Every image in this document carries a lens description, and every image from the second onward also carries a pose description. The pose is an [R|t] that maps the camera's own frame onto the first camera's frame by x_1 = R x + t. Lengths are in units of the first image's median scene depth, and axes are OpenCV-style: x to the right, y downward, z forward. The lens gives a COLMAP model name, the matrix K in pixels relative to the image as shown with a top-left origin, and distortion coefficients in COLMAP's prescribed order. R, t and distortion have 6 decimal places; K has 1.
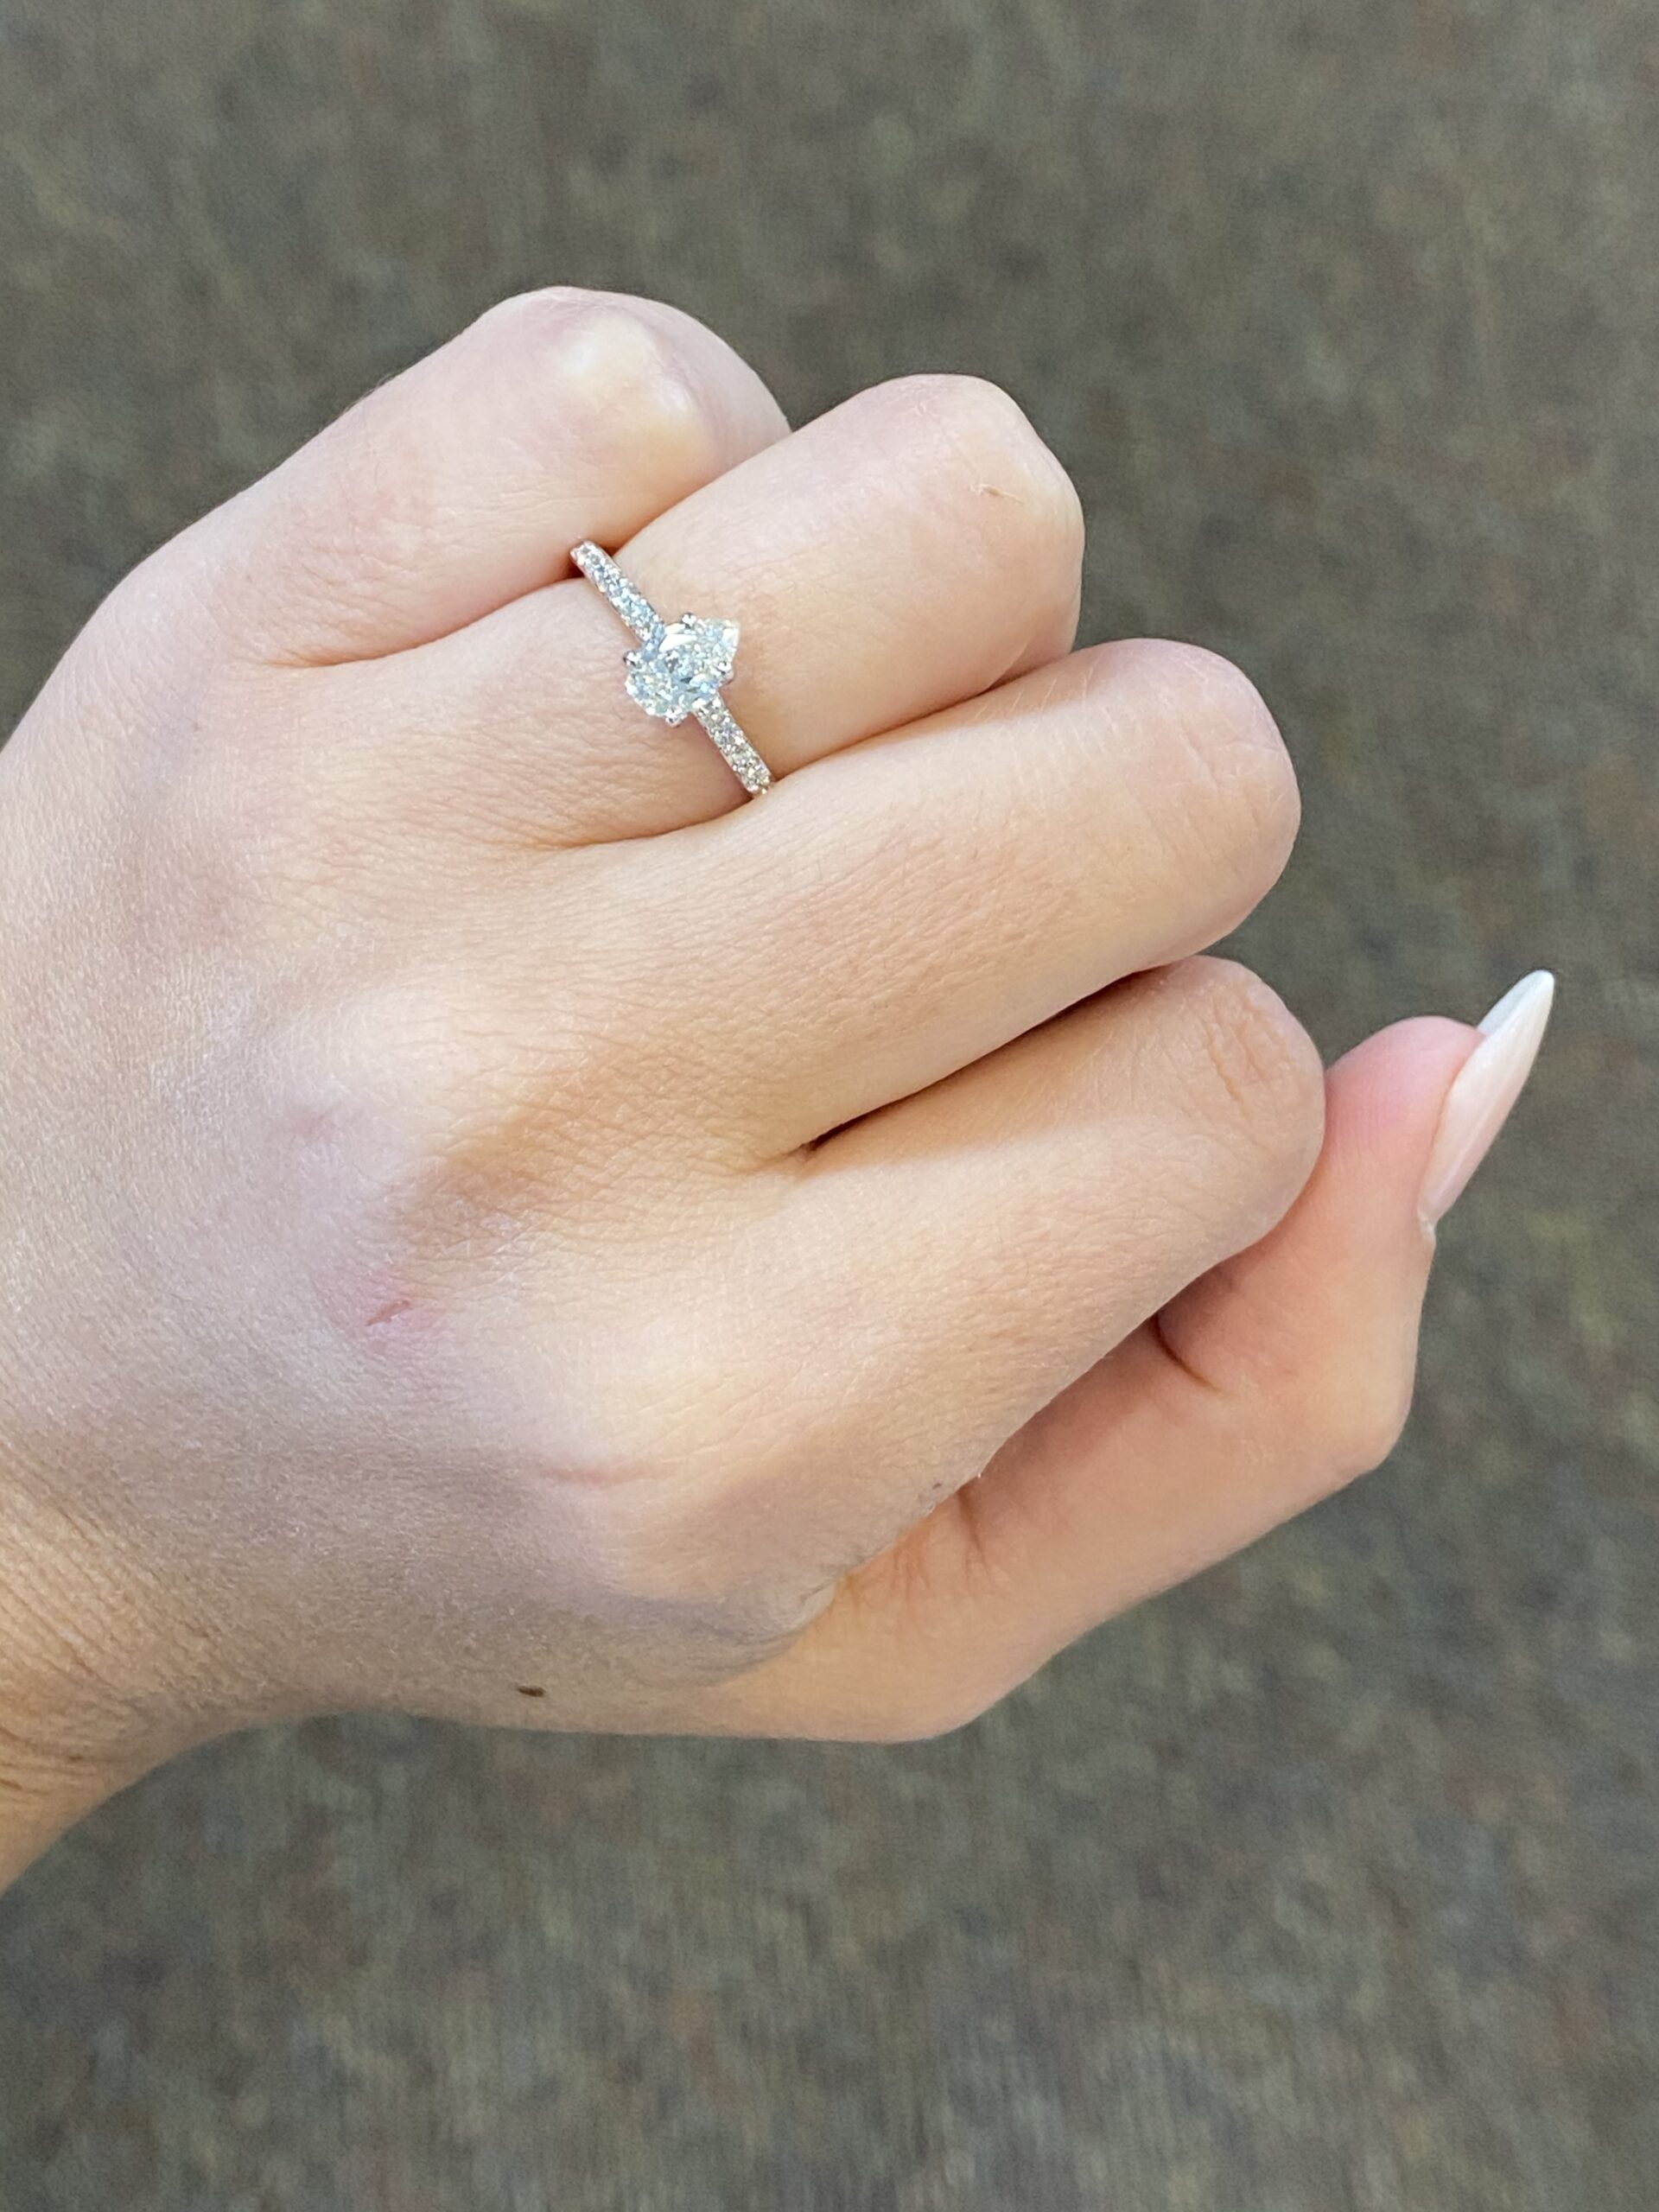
lens RADIAL K [[3360.0, 0, 834.2], [0, 3360.0, 1105.1], [0, 0, 1]] dist [0.038689, 3.495660]
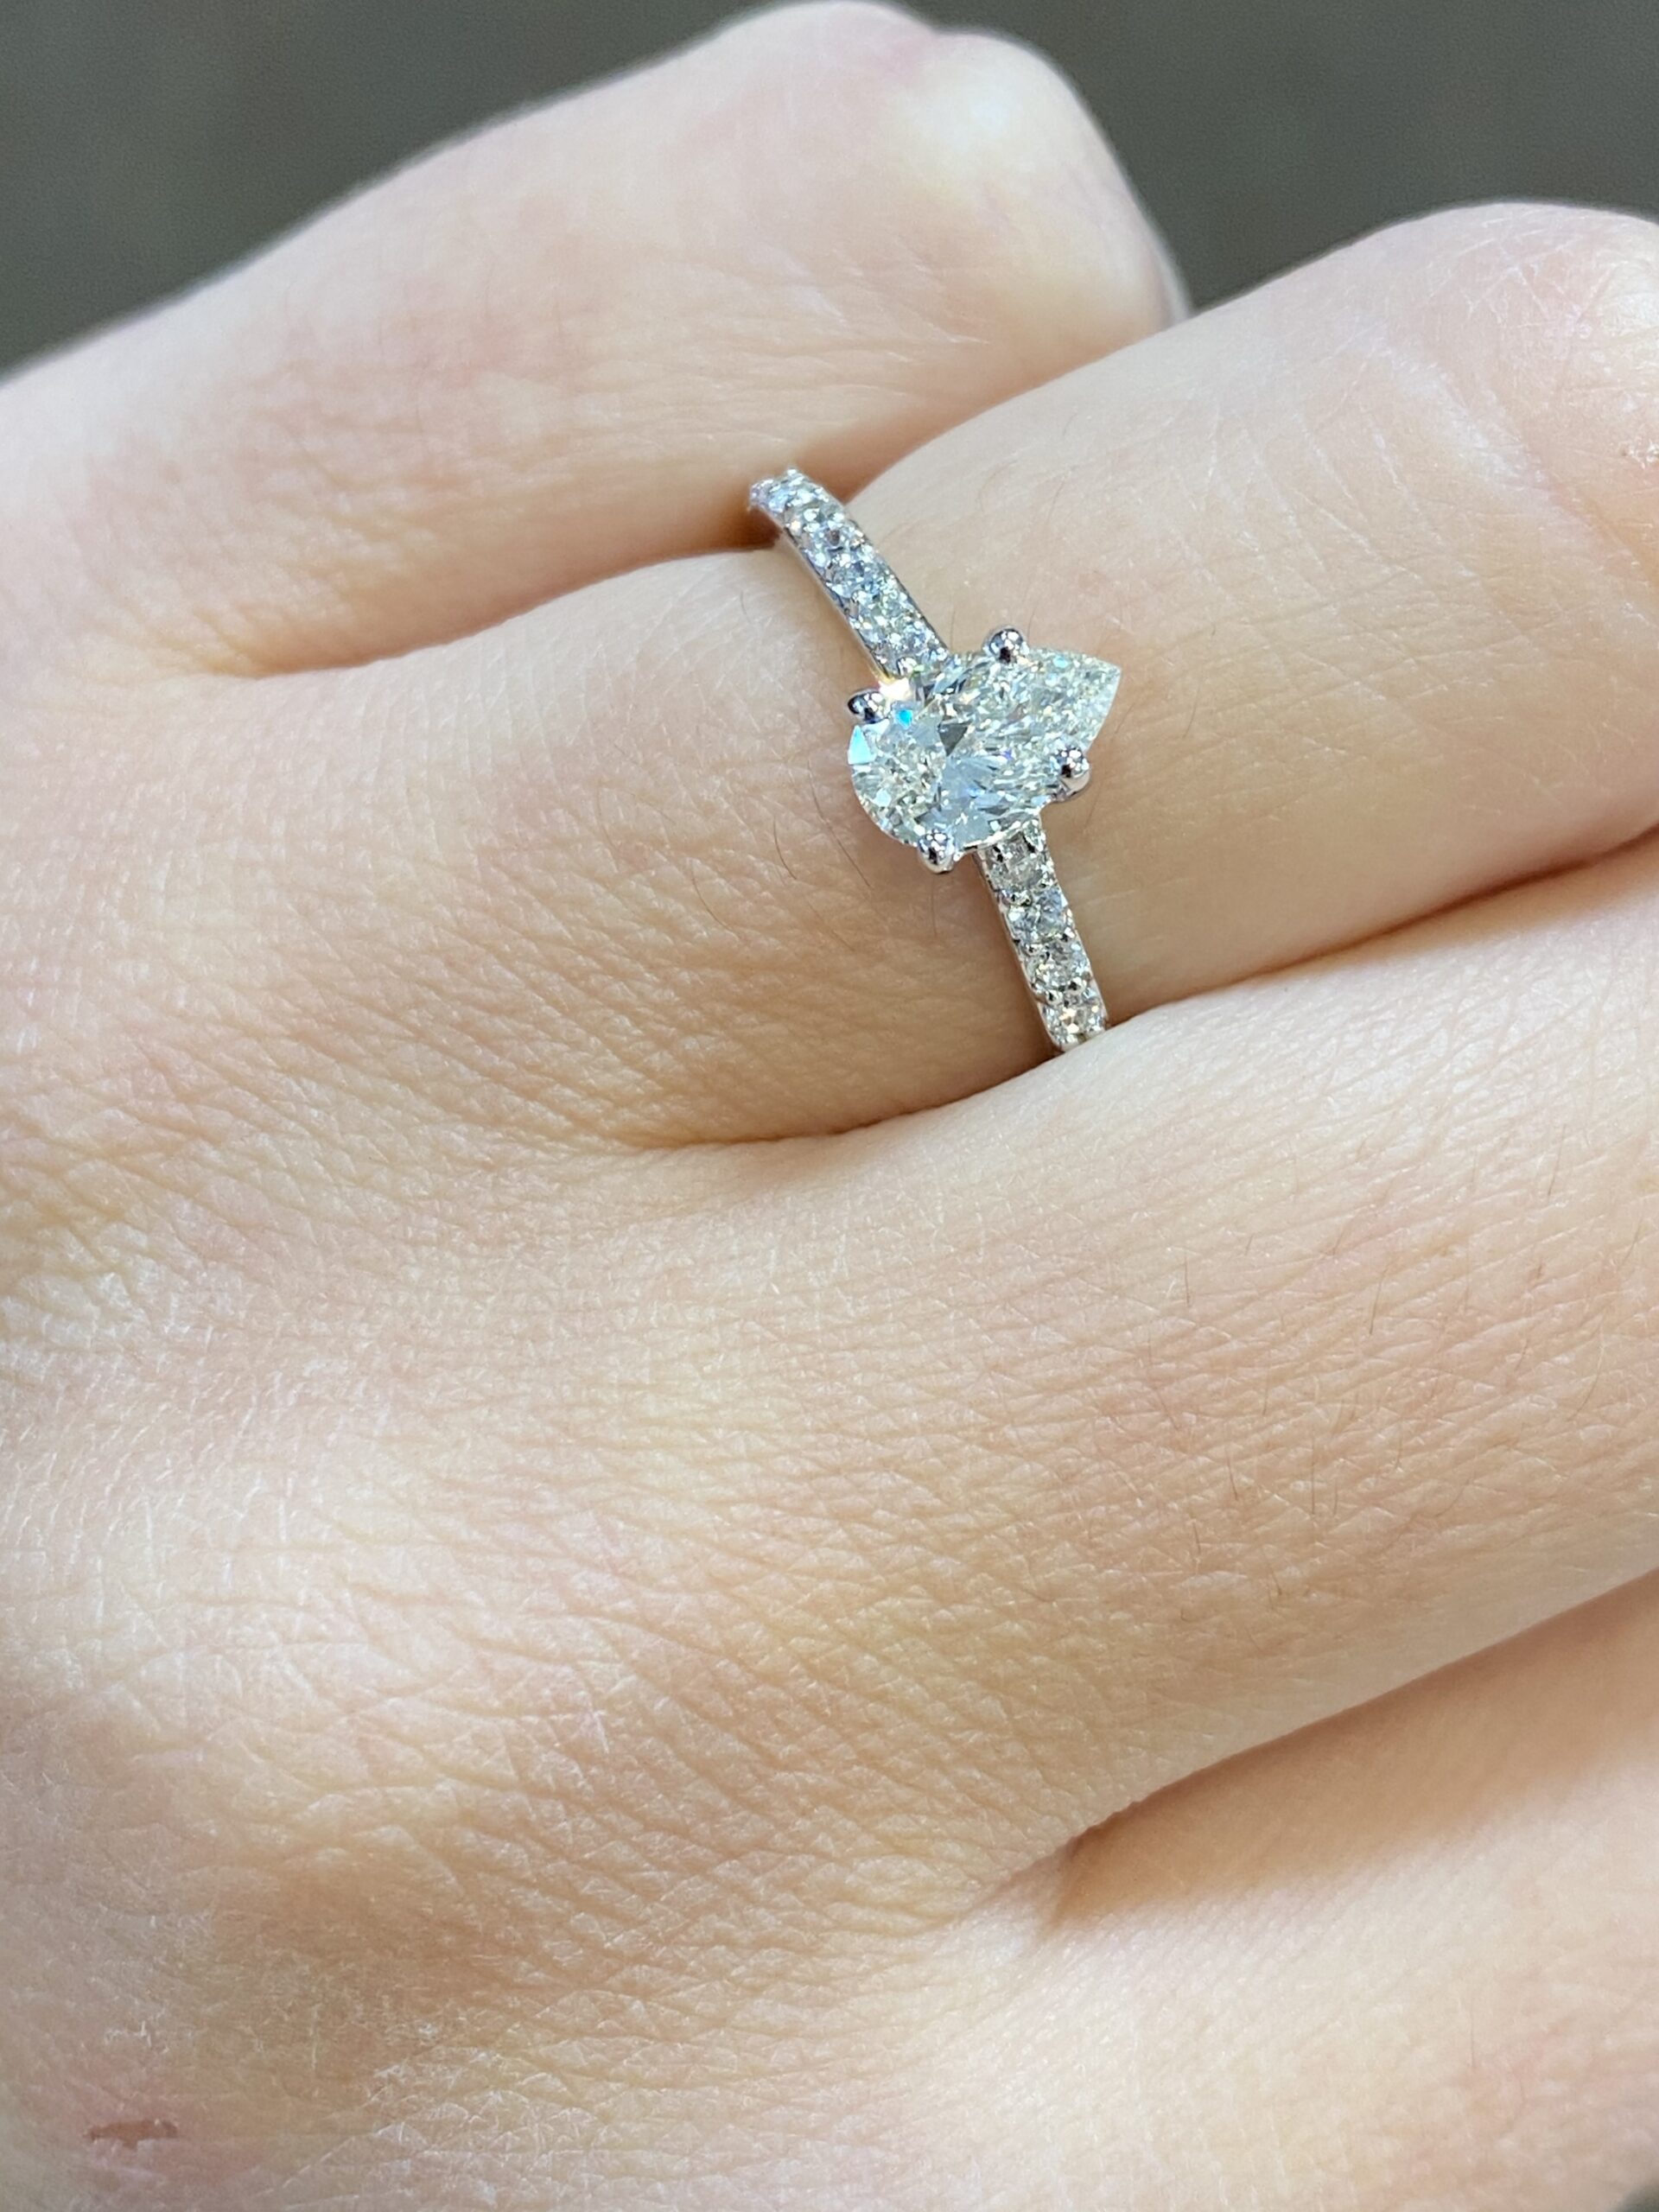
lens RADIAL K [[3360.0, 0, 834.2], [0, 3360.0, 1105.1], [0, 0, 1]] dist [0.038689, 3.495660]
pose [[0.993617, 0.106561, -0.037013, -0.037633], [-0.105479, 0.993968, 0.030045, -0.101803], [0.039991, -0.025949, 0.998863, 0.553309]]
